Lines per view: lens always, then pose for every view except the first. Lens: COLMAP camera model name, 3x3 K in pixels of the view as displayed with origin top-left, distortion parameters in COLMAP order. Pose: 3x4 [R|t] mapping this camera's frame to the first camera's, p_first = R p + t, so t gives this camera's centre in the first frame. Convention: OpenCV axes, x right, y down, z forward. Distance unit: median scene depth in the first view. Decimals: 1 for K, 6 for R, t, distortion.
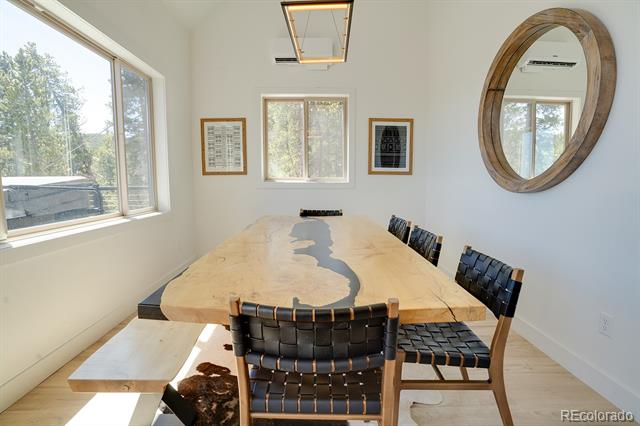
lens RADIAL K [[321.3, 0, 298.8], [0, 321.3, 211.9], [0, 0, 1]] dist [-0.078668, 0.038248]
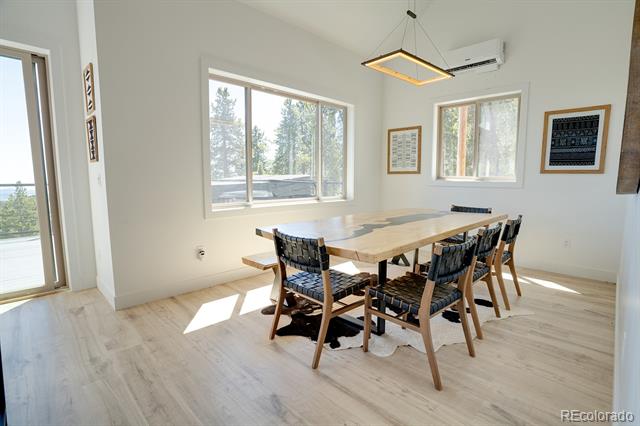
lens RADIAL K [[321.3, 0, 298.8], [0, 321.3, 211.9], [0, 0, 1]] dist [-0.078668, 0.038248]
pose [[0.674839, 0.080927, -0.733514, 0.412611], [-0.076418, 0.996289, 0.039613, 0.011459], [0.733998, 0.029321, 0.678519, -0.118093]]
